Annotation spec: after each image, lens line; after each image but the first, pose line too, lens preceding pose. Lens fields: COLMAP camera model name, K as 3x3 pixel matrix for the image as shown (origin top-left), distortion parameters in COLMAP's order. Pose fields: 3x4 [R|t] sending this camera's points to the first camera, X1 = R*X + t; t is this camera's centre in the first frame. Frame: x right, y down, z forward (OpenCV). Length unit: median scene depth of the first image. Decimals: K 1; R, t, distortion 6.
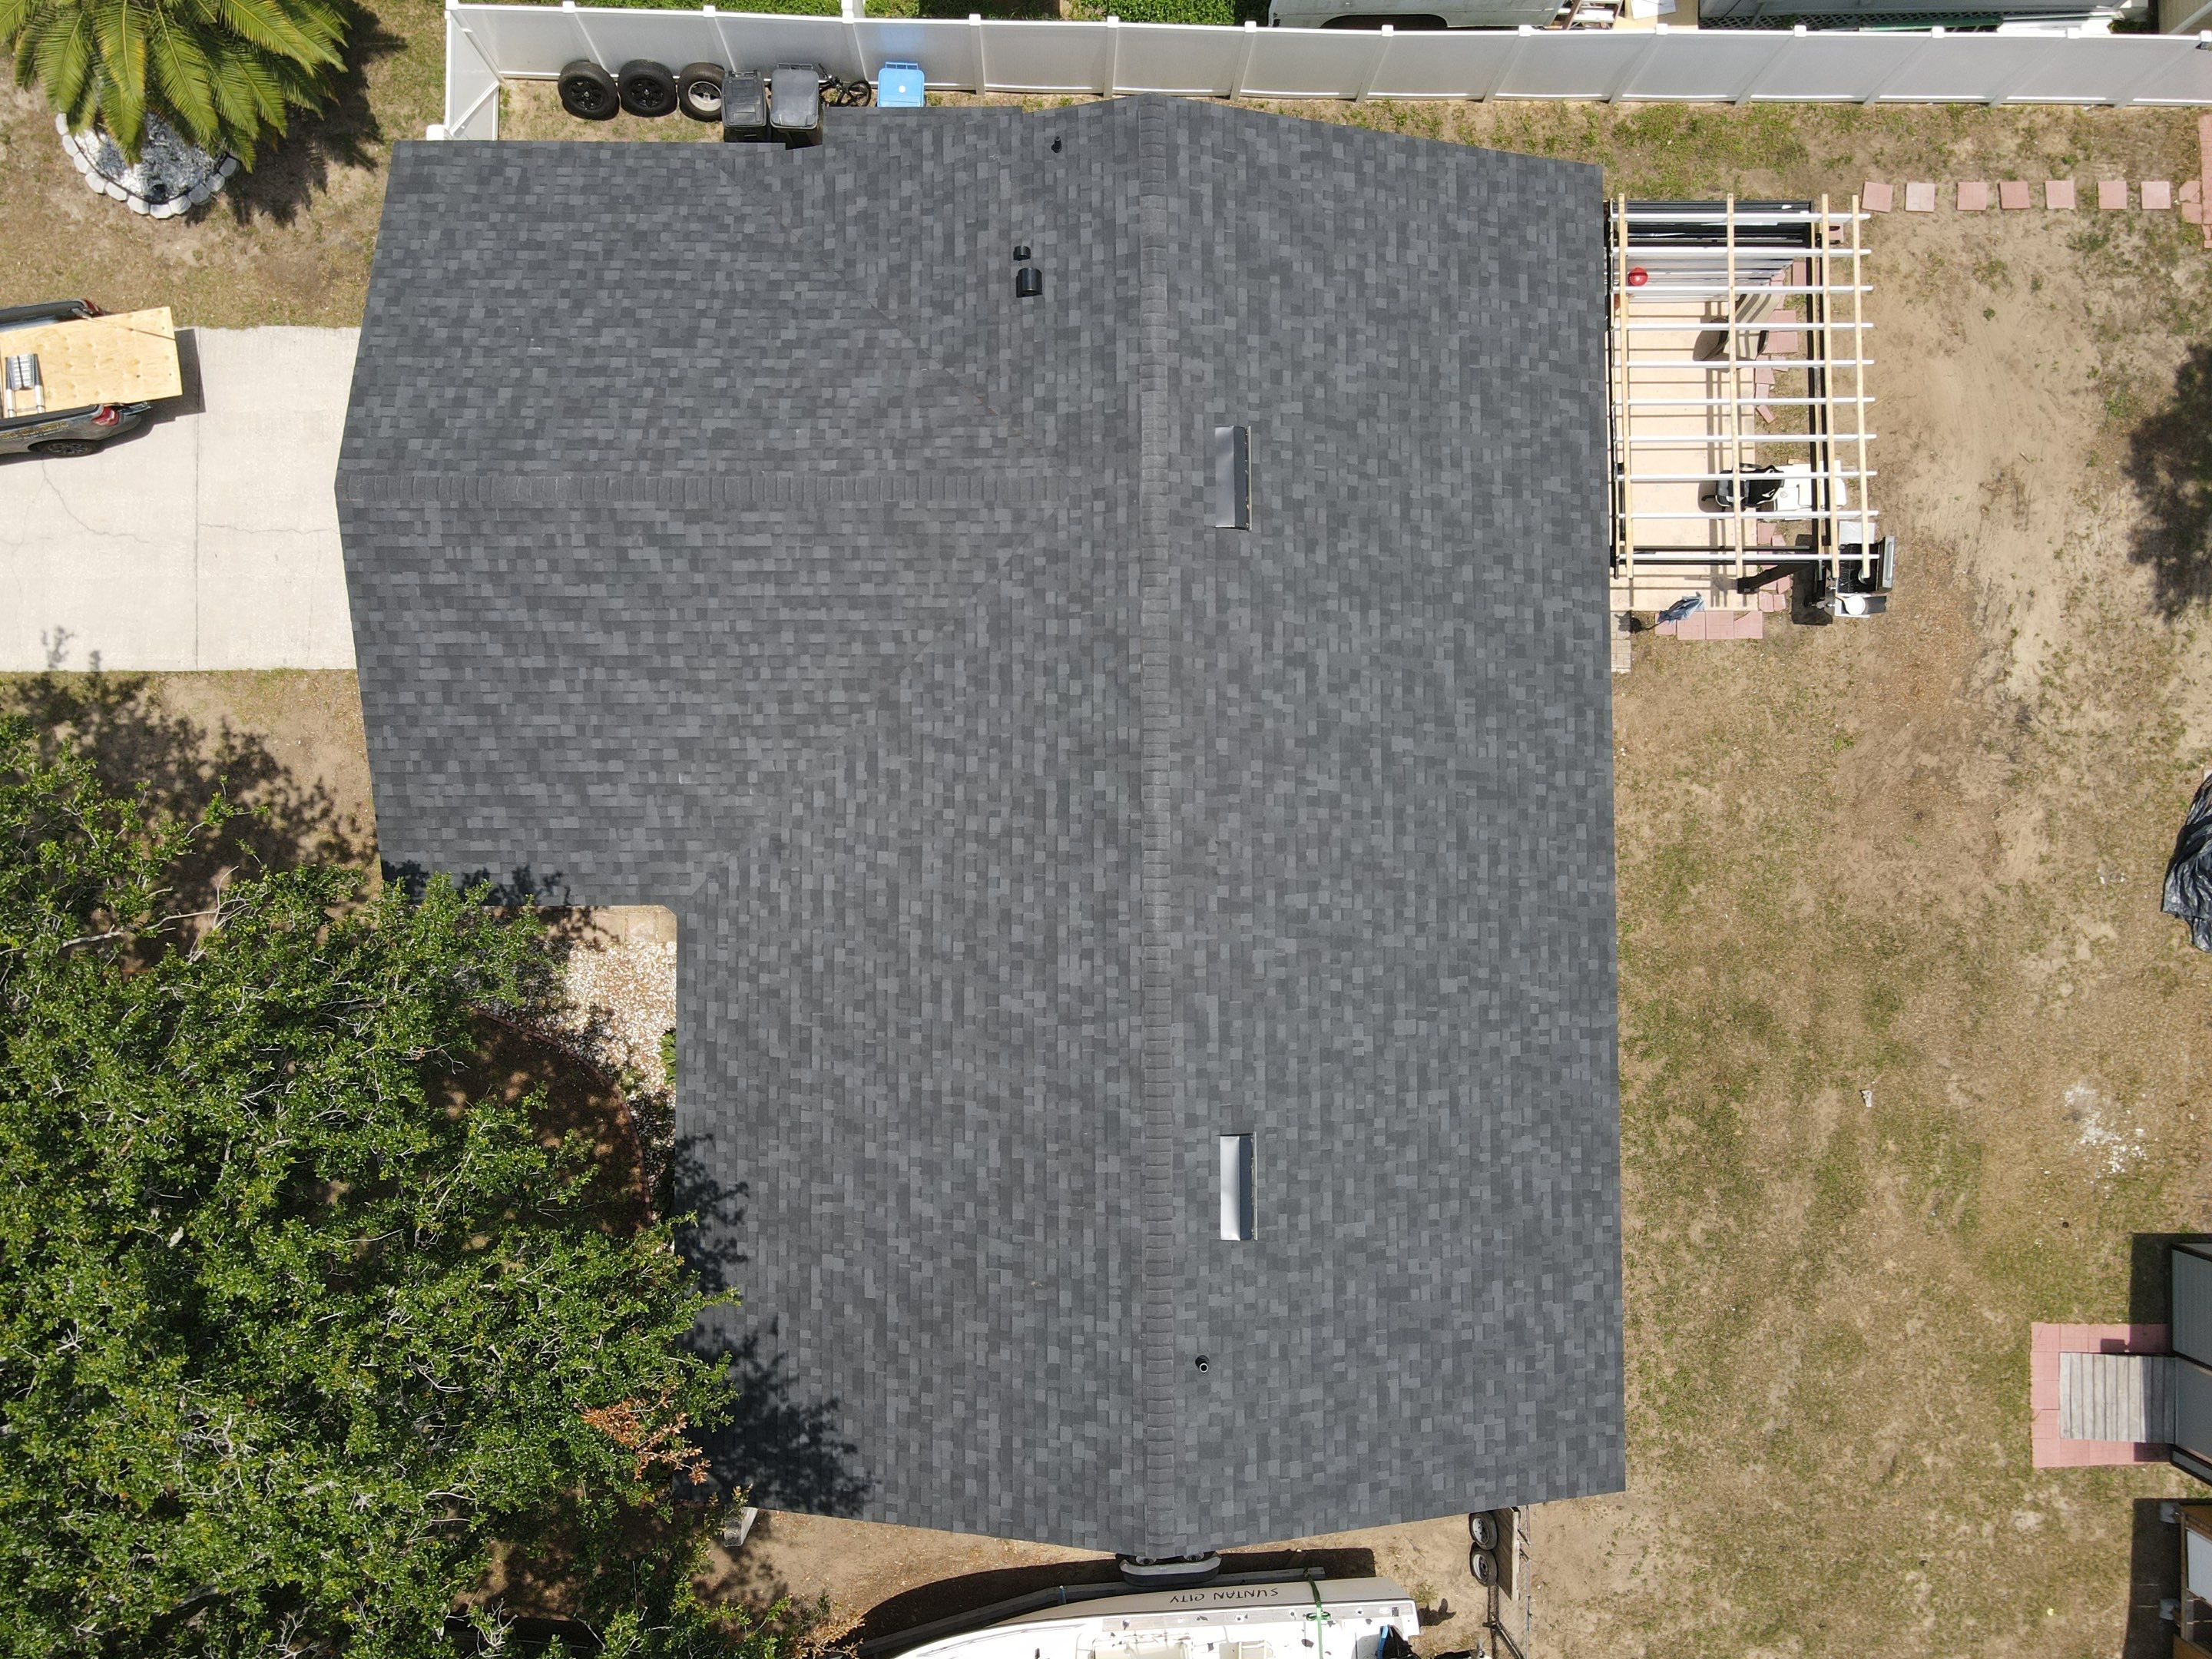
lens RADIAL K [[1612.3, 0, 1060.6], [0, 1612.3, 815.0], [0, 0, 1]] dist [-0.009844, 0.038047]
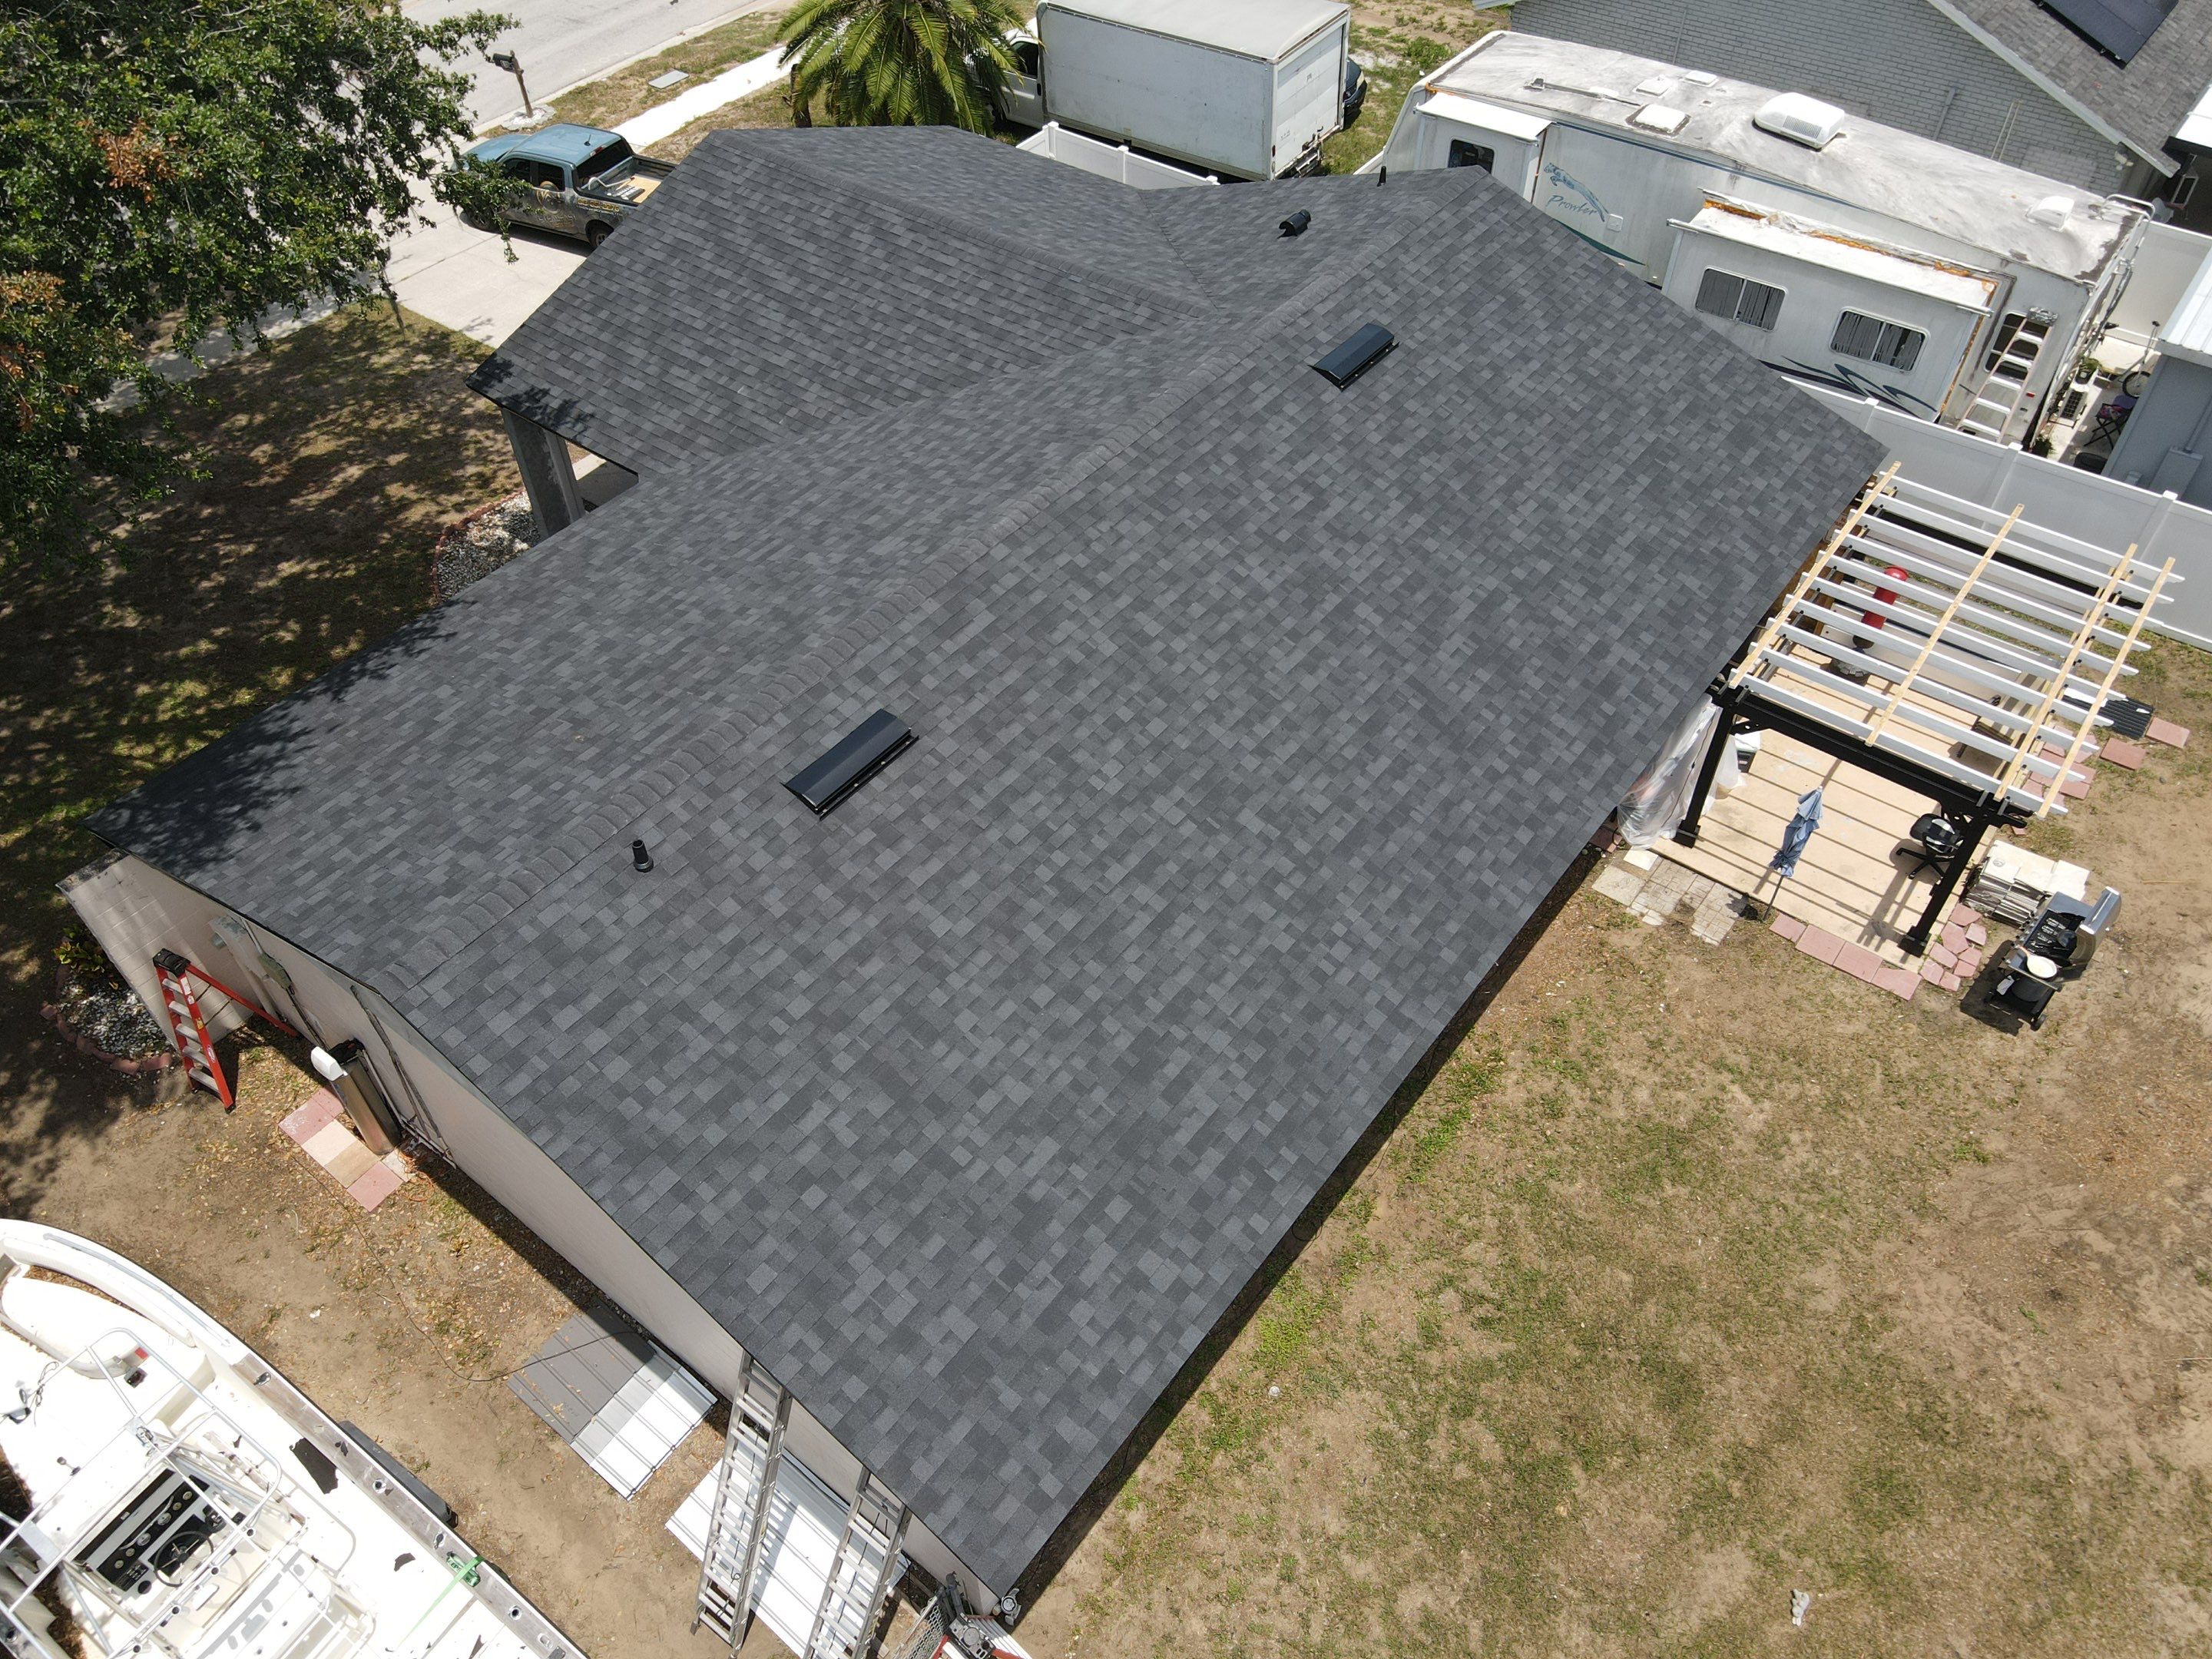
lens RADIAL K [[1612.3, 0, 1073.1], [0, 1612.3, 827.8], [0, 0, 1]] dist [-0.009844, 0.038047]
pose [[0.782145, 0.435628, -0.445508, 0.510790], [-0.620487, 0.609902, -0.492966, 0.527091], [0.056966, 0.662003, 0.747333, 0.443035]]
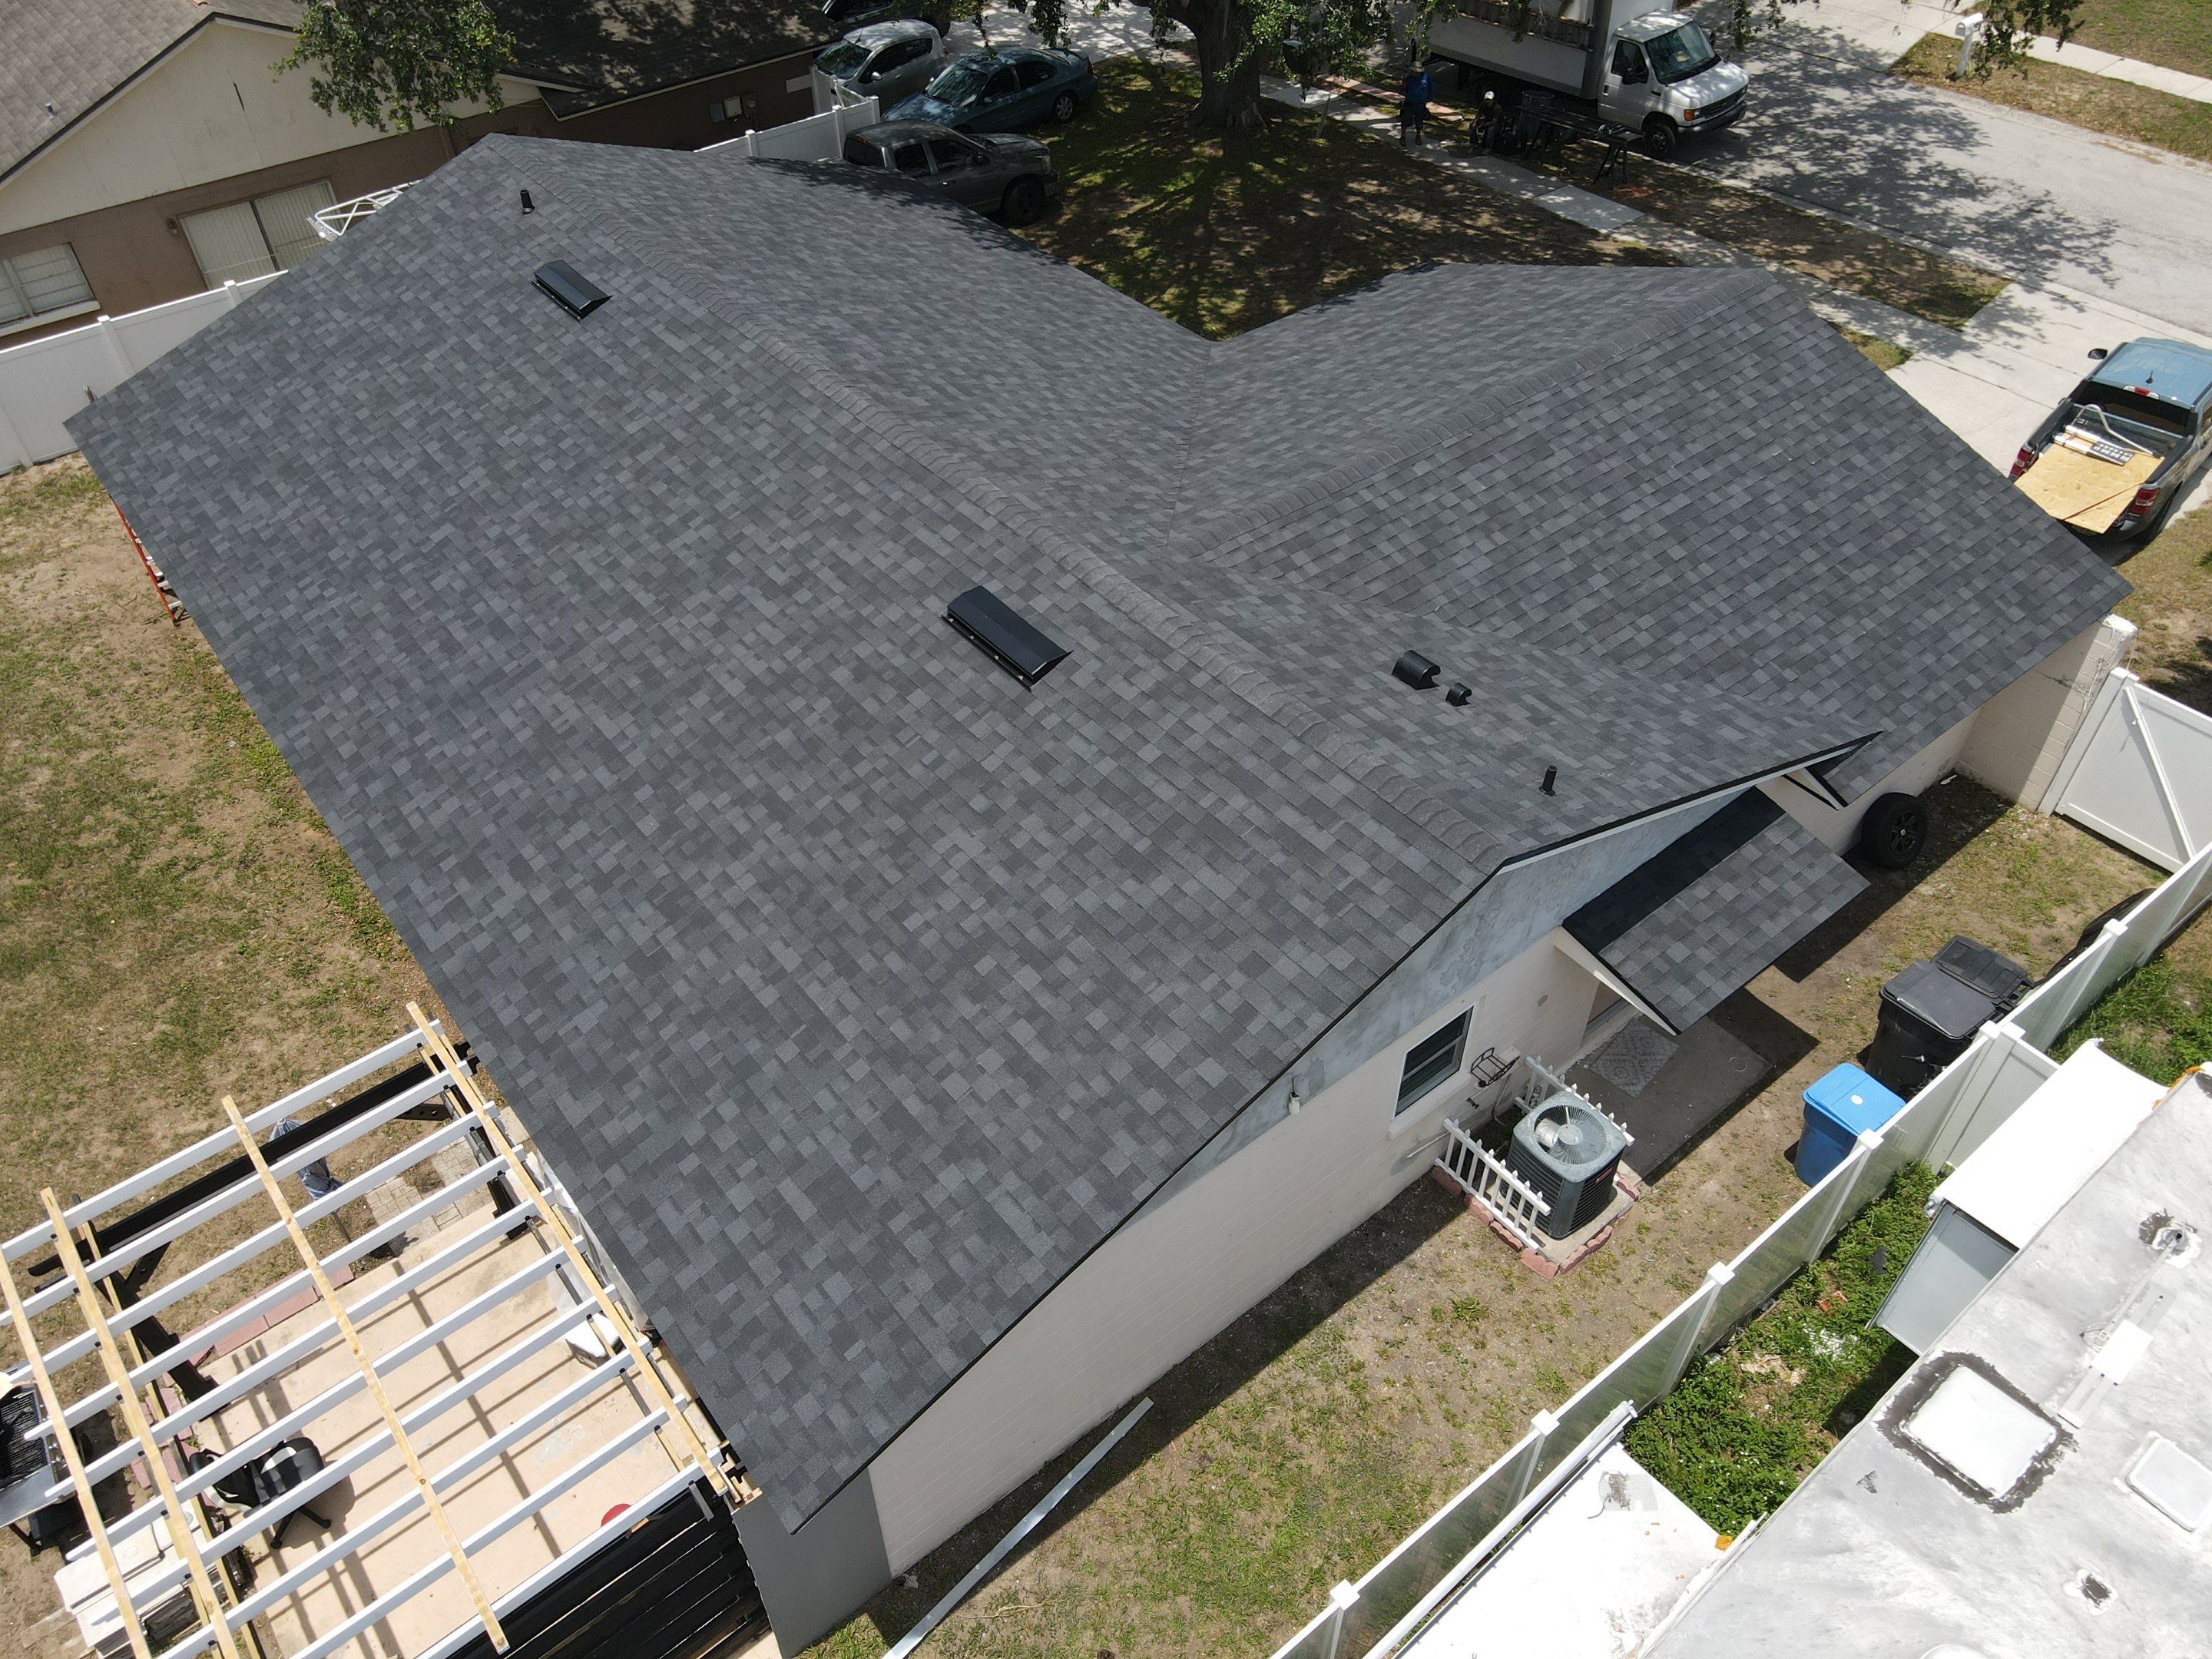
lens RADIAL K [[1612.3, 0, 1077.3], [0, 1612.3, 828.3], [0, 0, 1]] dist [-0.009844, 0.038047]
pose [[-0.789093, 0.430441, -0.438238, 0.412542], [-0.613029, -0.506442, 0.606392, -0.675572], [0.039074, 0.747153, 0.663503, 0.579716]]
